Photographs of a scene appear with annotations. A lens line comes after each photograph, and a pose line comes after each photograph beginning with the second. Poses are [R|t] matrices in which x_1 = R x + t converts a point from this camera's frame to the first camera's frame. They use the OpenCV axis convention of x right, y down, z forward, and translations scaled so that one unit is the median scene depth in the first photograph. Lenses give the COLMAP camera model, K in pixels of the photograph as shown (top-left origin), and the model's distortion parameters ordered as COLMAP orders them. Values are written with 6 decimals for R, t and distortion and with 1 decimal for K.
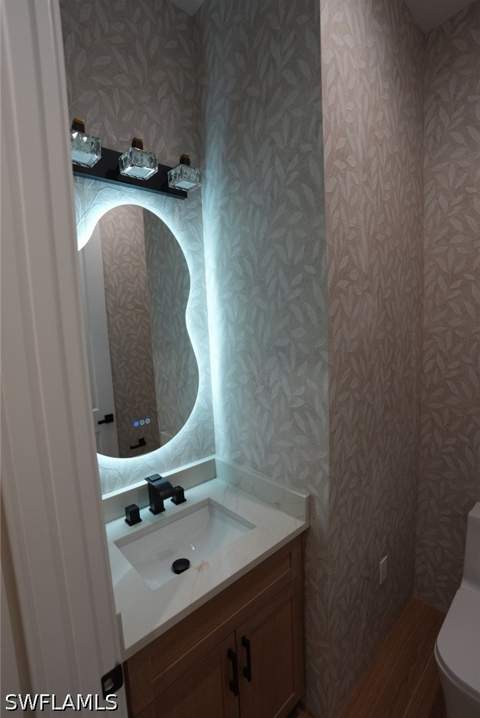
lens RADIAL K [[333.7, 0, 240.0], [0, 333.7, 359.0], [0, 0, 1]] dist [-0.073643, 0.030256]
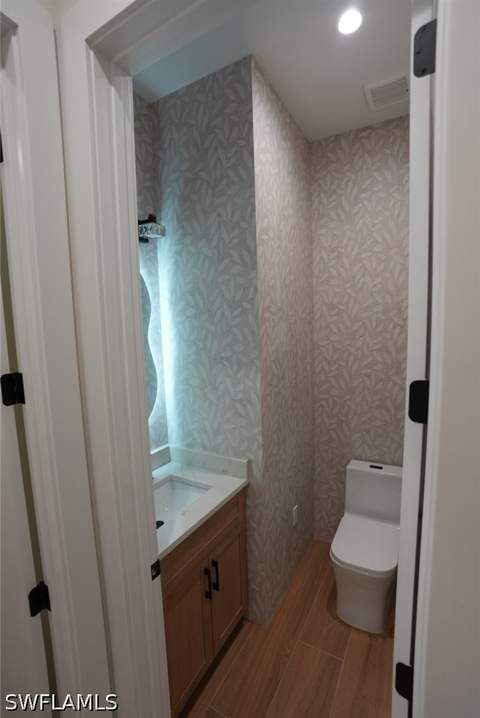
lens RADIAL K [[333.7, 0, 240.0], [0, 333.7, 359.0], [0, 0, 1]] dist [-0.073643, 0.030256]
pose [[0.952861, -0.019146, 0.302802, -0.236497], [0.026337, 0.999459, -0.019681, 0.000078], [-0.302261, 0.026728, 0.952850, -0.354530]]
